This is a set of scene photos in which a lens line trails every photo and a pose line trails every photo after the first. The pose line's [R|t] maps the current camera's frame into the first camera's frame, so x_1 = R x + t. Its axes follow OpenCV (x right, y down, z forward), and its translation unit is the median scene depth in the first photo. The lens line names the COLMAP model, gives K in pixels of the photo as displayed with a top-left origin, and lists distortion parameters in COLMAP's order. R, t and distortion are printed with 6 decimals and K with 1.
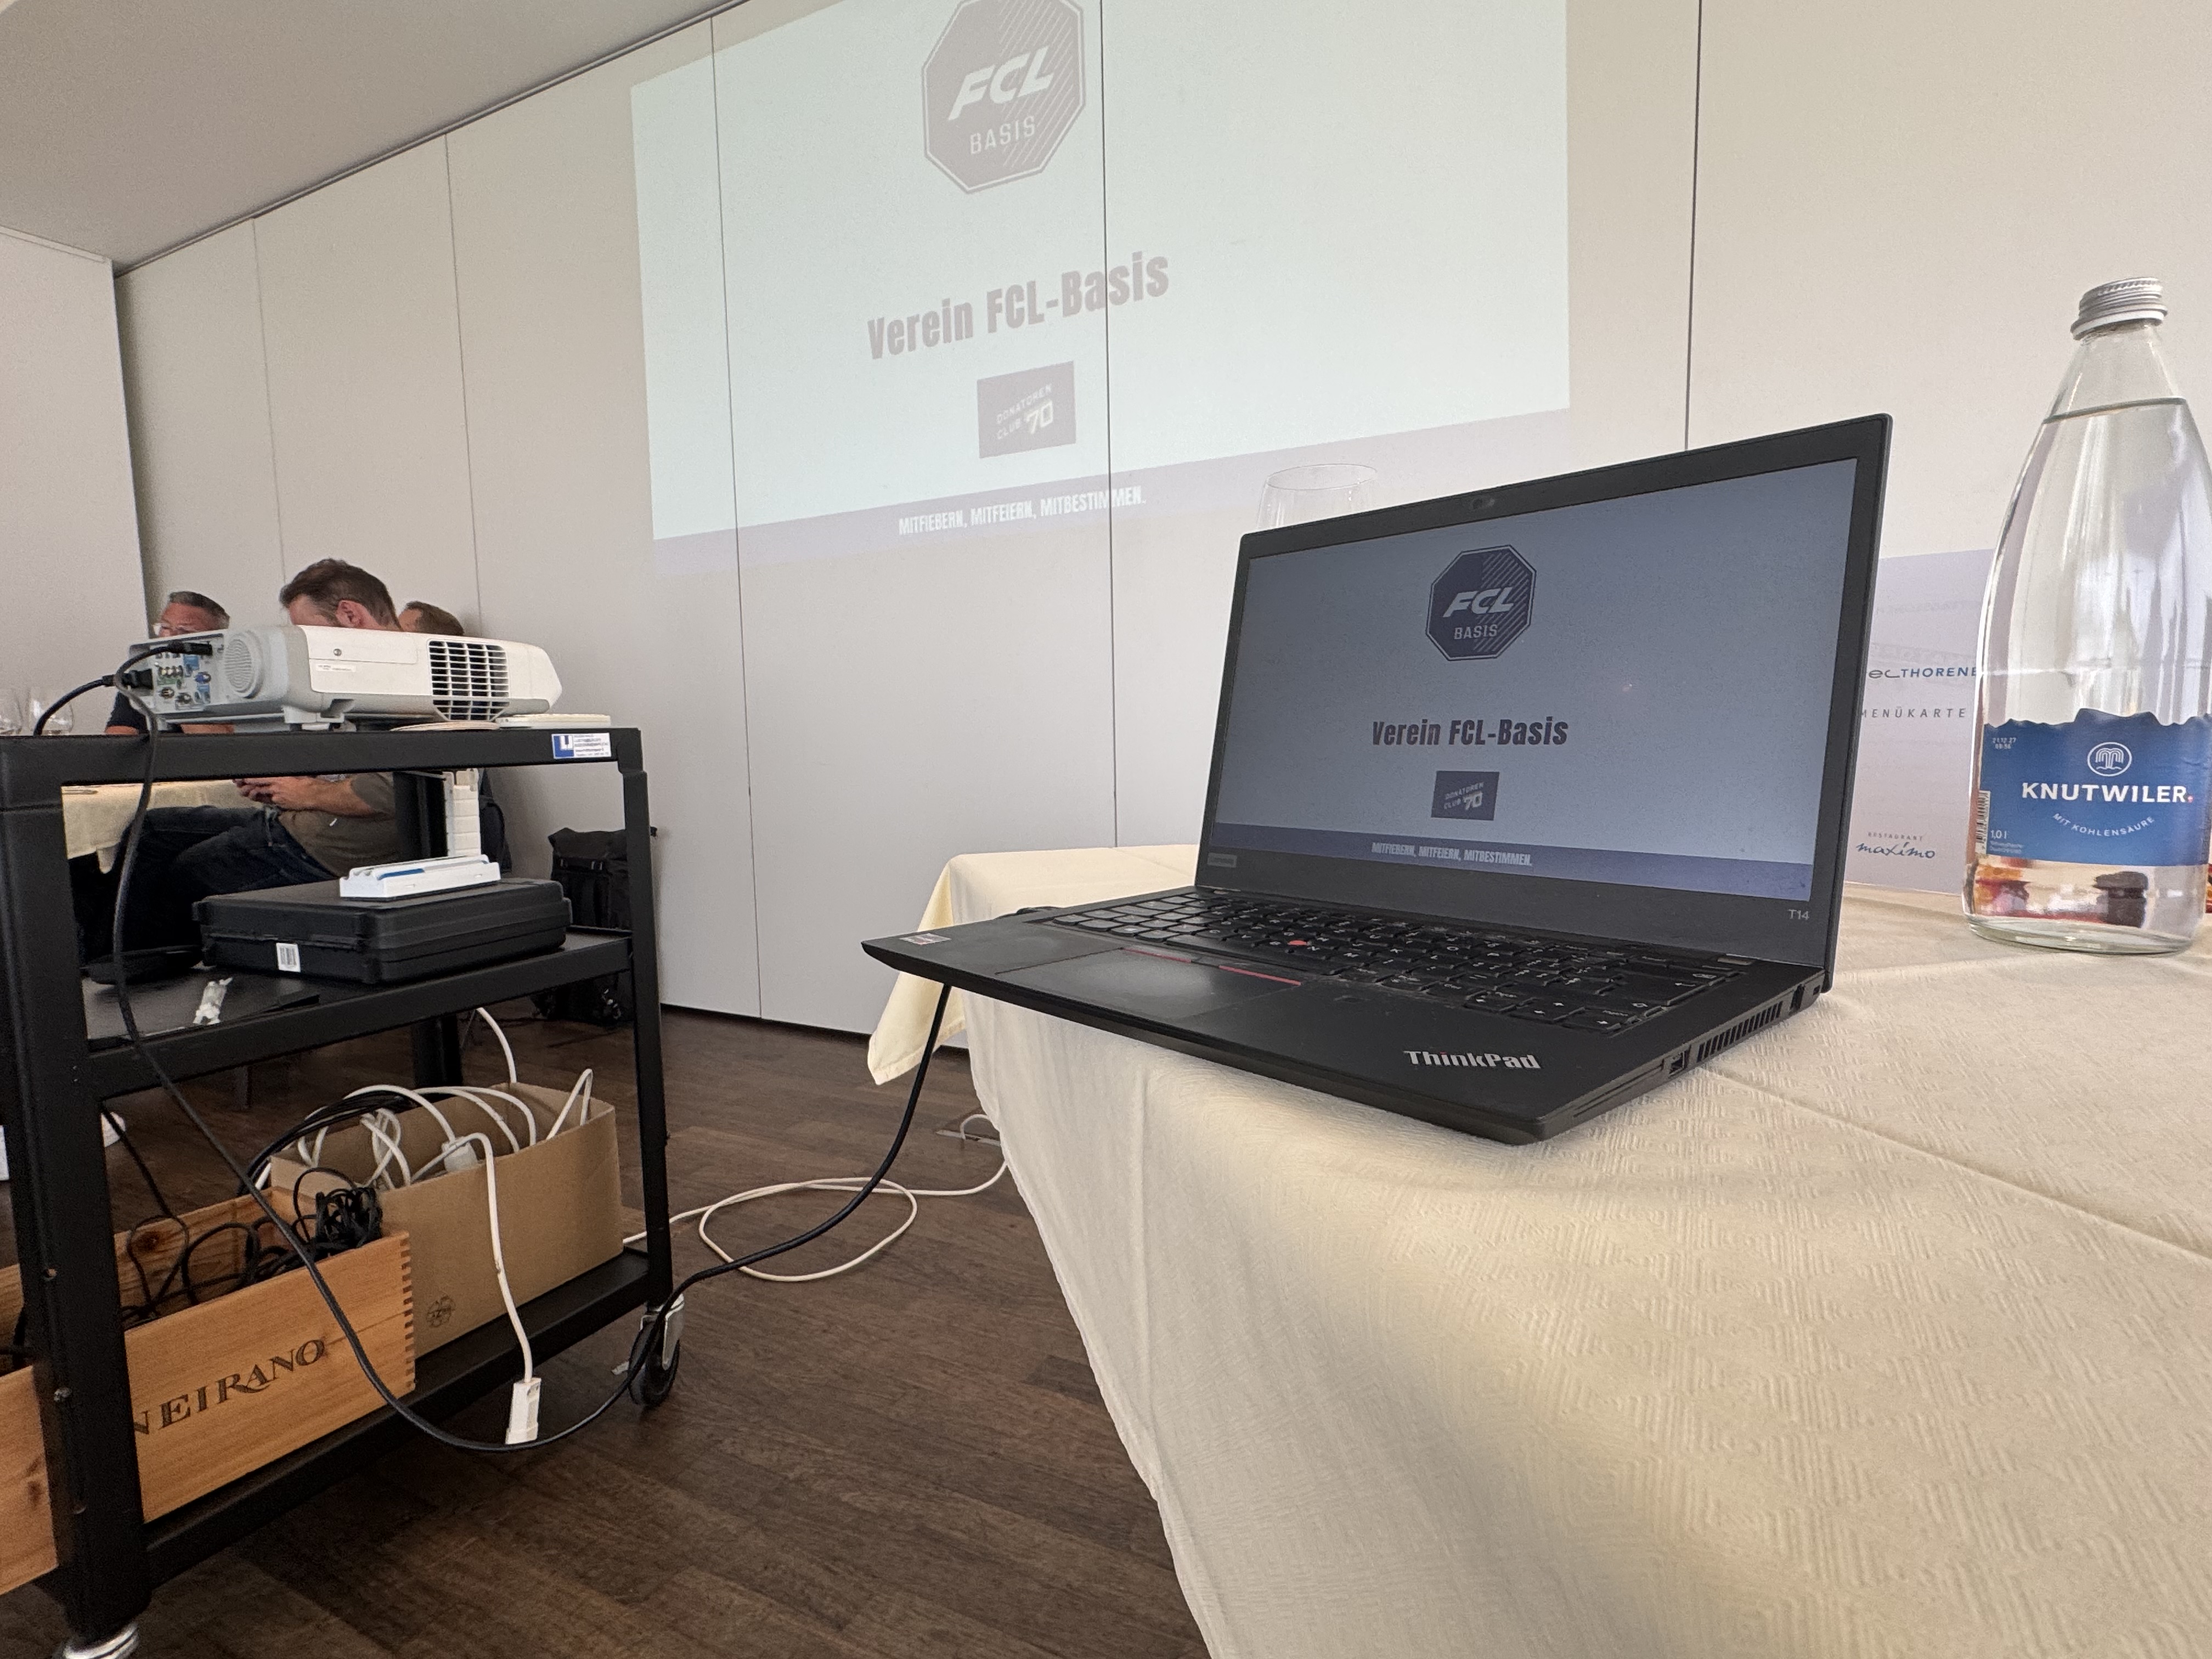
lens RADIAL K [[1098.1, 0, 1103.0], [0, 1098.1, 829.2], [0, 0, 1]] dist [-0.003848, 0.000176]
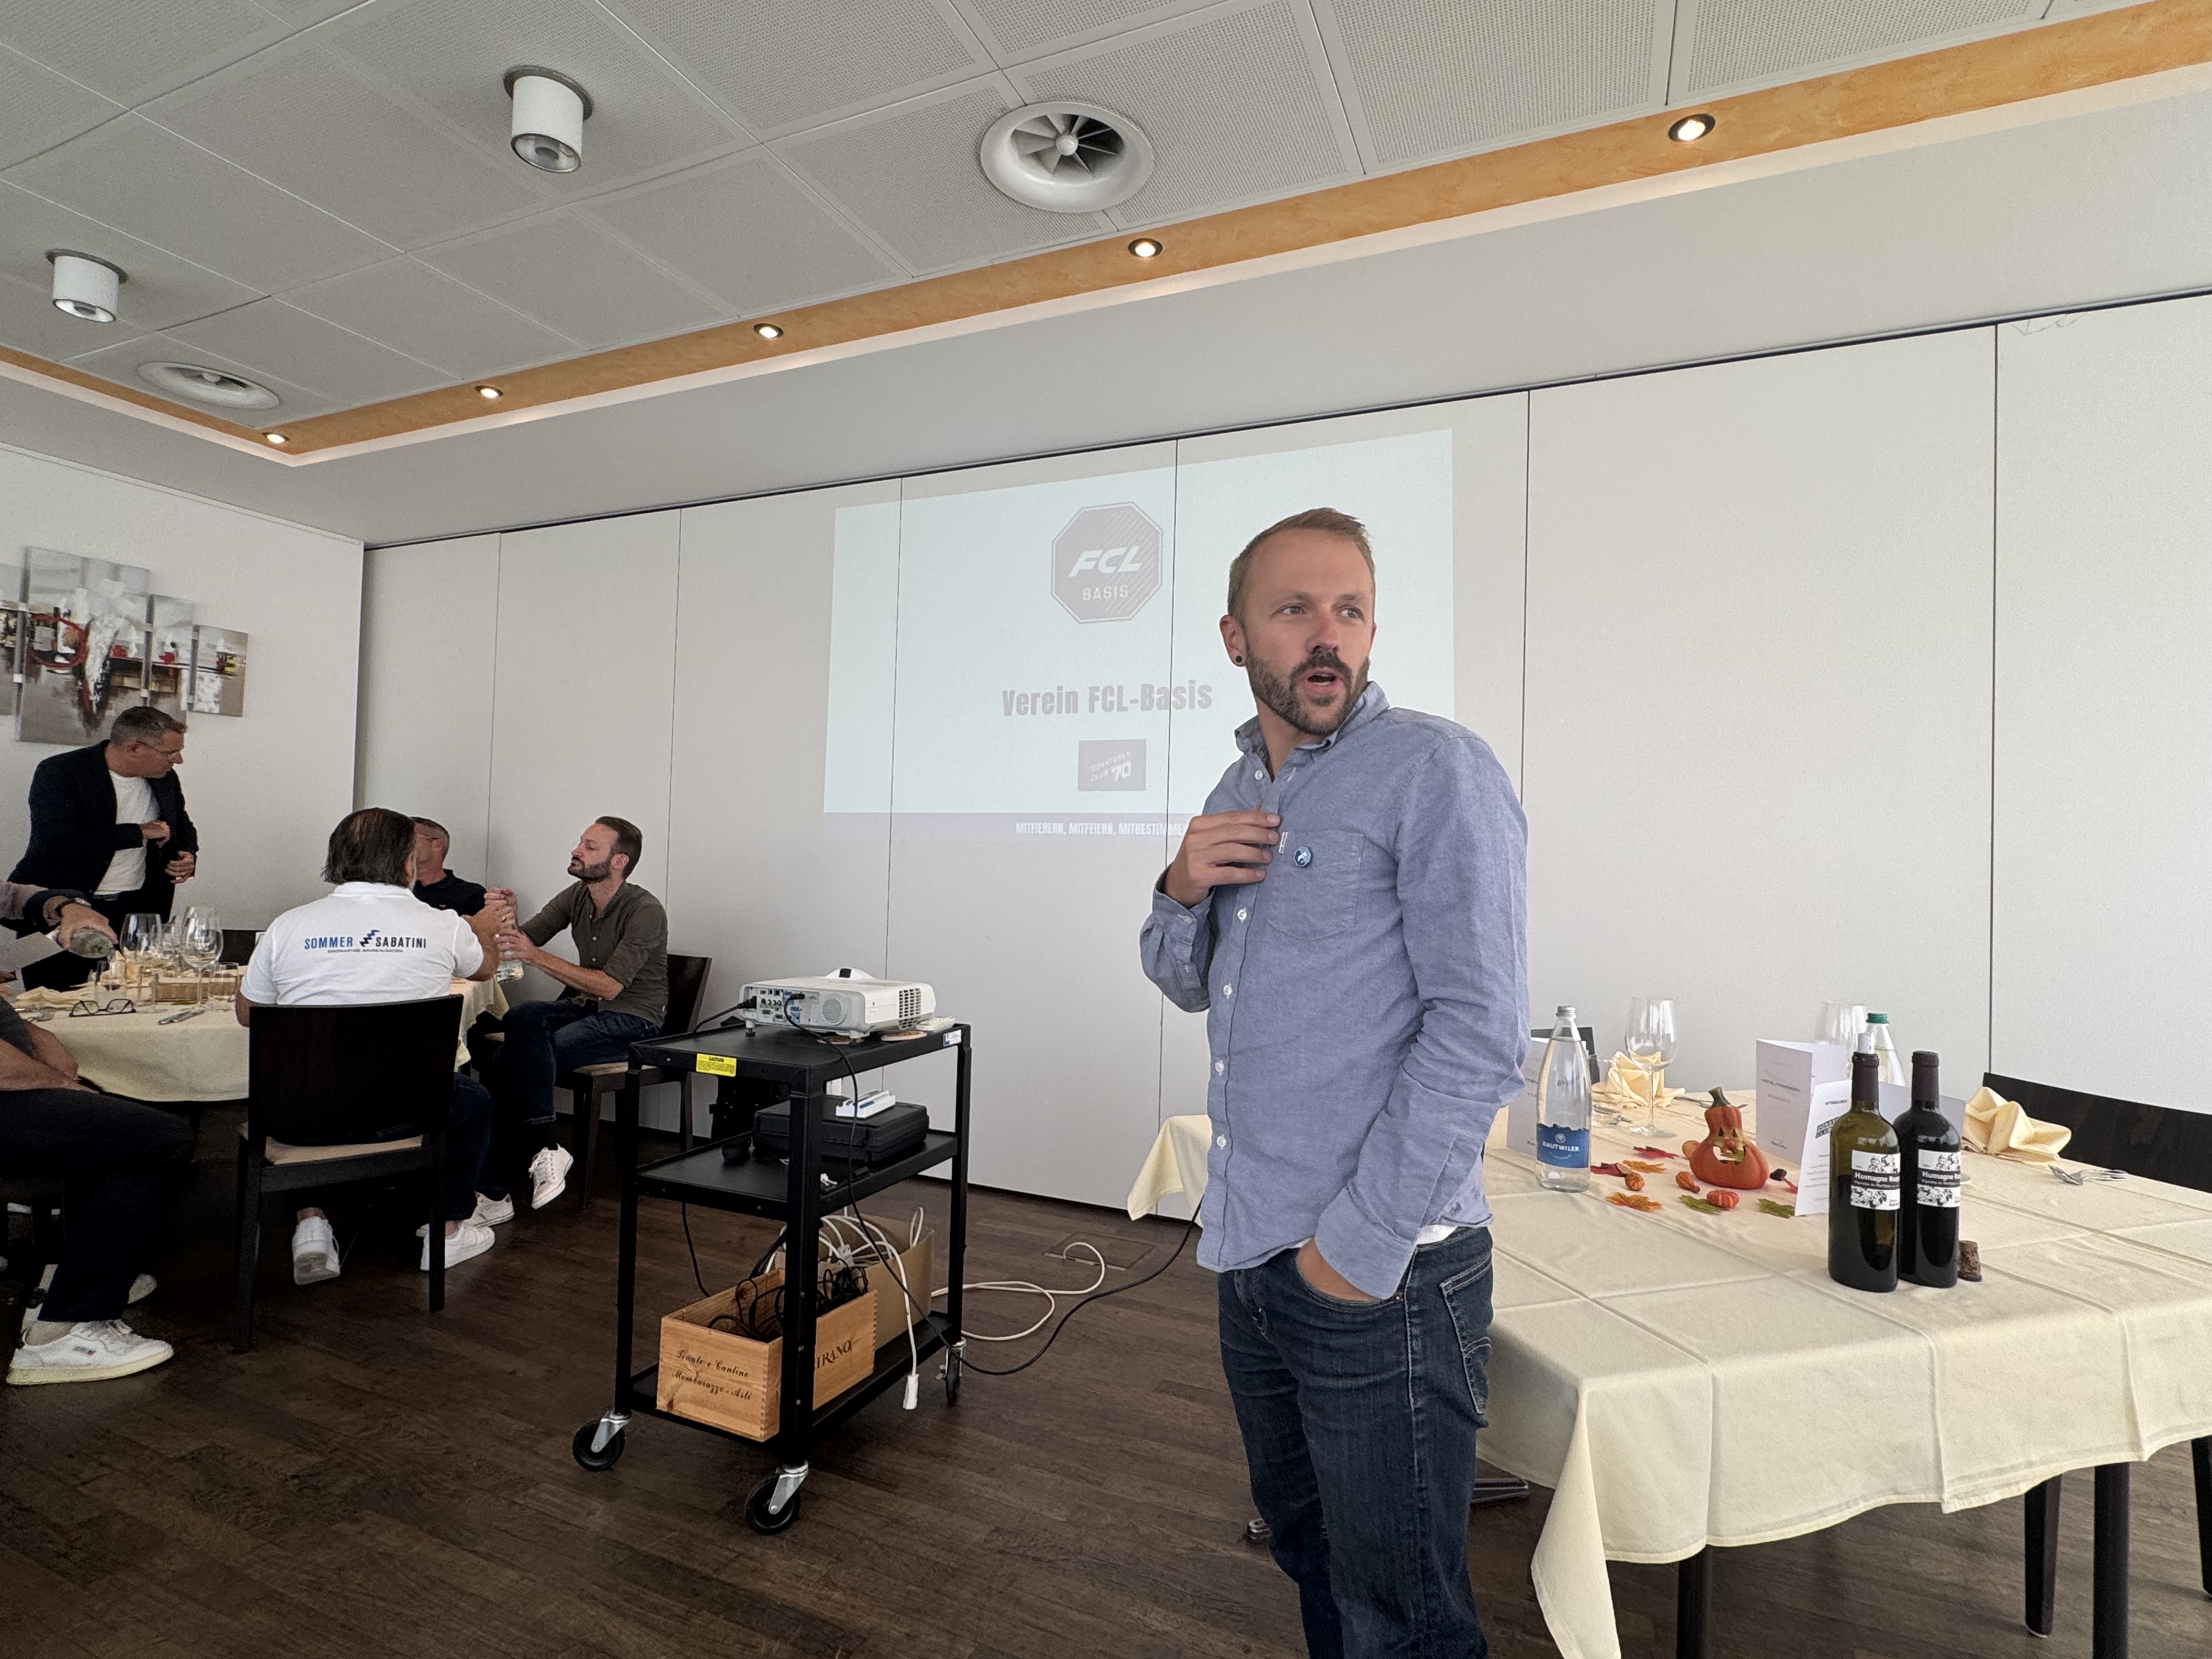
lens RADIAL K [[1098.1, 0, 1107.1], [0, 1098.1, 824.9], [0, 0, 1]] dist [-0.003848, 0.000176]
pose [[0.997029, 0.048108, 0.060150, -0.177359], [-0.040285, 0.991324, -0.125118, -0.116275], [-0.065647, 0.122323, 0.990317, -0.537325]]
